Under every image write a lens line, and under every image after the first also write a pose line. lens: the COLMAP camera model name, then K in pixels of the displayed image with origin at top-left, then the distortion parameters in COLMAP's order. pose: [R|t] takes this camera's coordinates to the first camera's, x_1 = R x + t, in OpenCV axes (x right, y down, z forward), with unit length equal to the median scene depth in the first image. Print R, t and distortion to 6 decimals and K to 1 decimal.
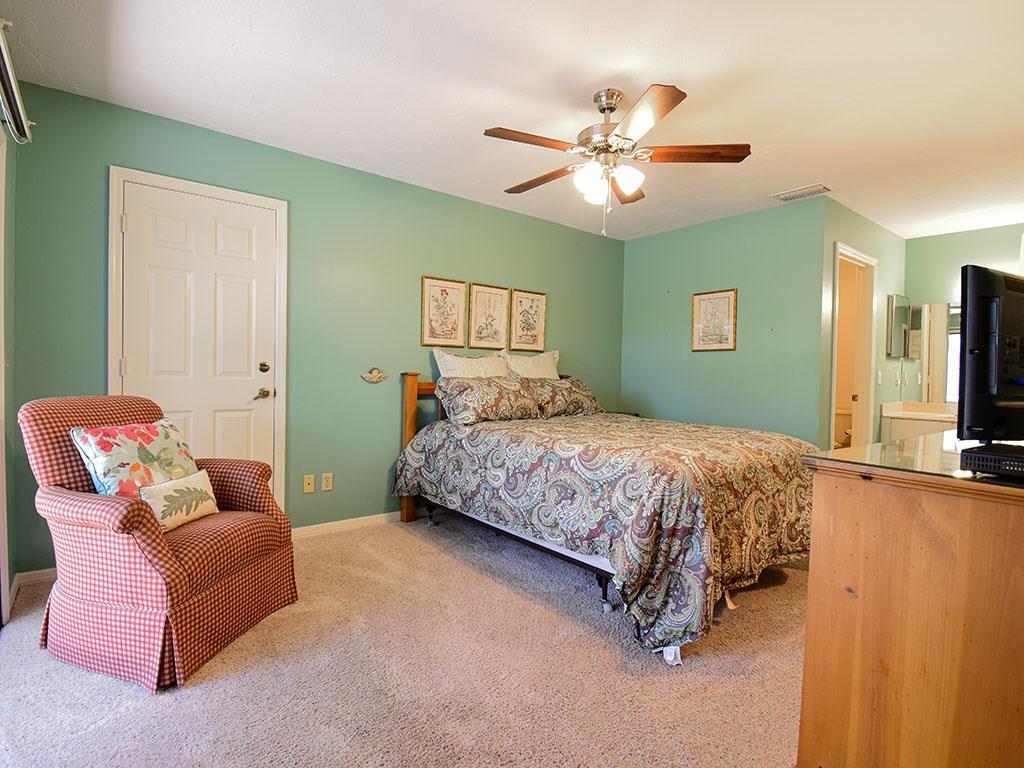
lens RADIAL K [[523.4, 0, 510.9], [0, 523.4, 382.8], [0, 0, 1]] dist [0.017838, -0.028442]
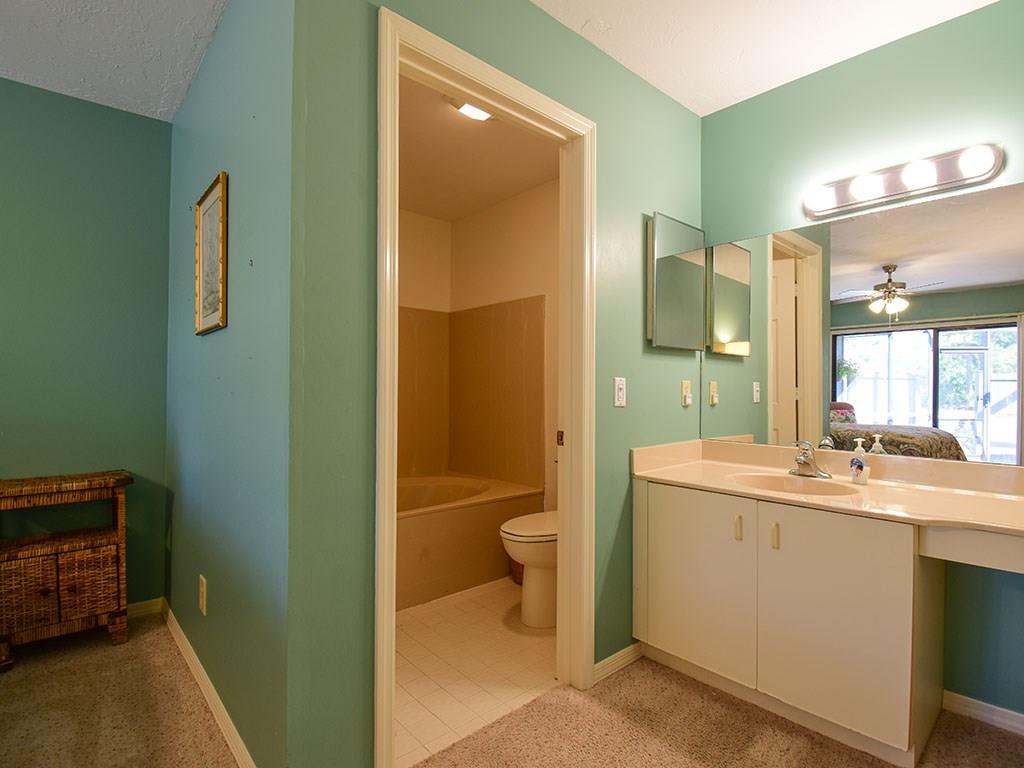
lens RADIAL K [[523.4, 0, 510.9], [0, 523.4, 382.8], [0, 0, 1]] dist [0.017838, -0.028442]
pose [[0.998849, -0.011795, 0.046482, 0.928987], [0.013343, 0.999362, -0.033130, -0.006643], [-0.046062, 0.033712, 0.998370, 0.872338]]
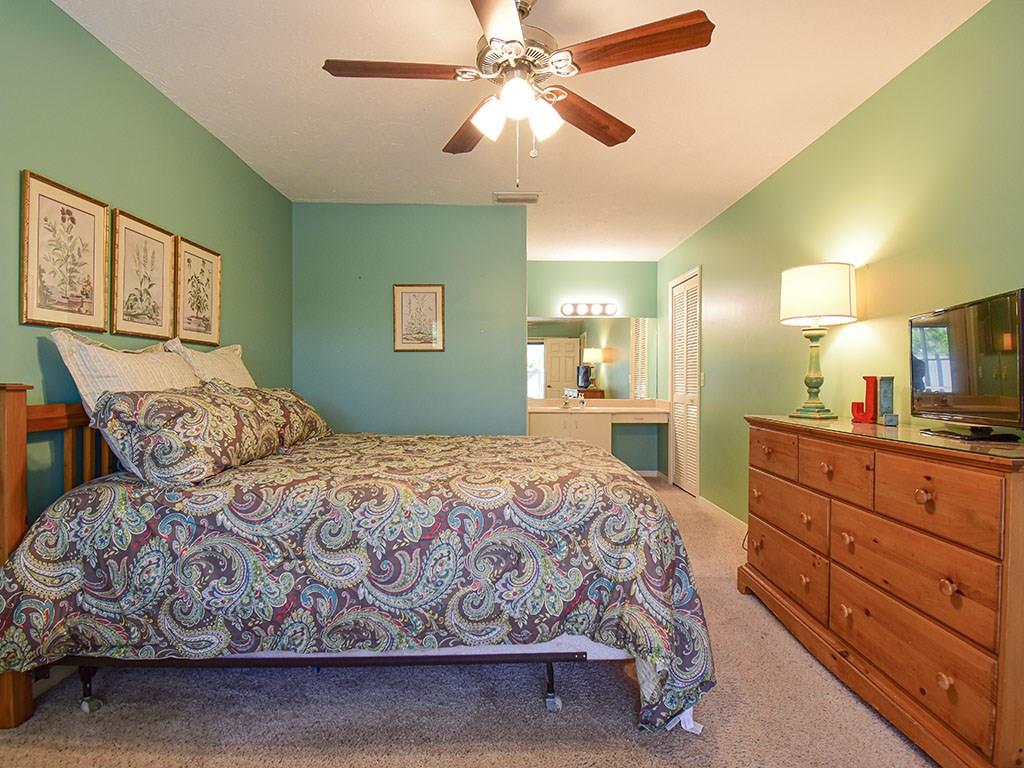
lens RADIAL K [[533.0, 0, 540.0], [0, 533.0, 382.8], [0, 0, 1]] dist [0.018841, -0.026320]
pose [[0.597422, -0.021943, 0.801626, -0.300690], [0.025381, 0.999642, 0.008448, -0.014249], [-0.801525, 0.015299, 0.597766, 0.413684]]
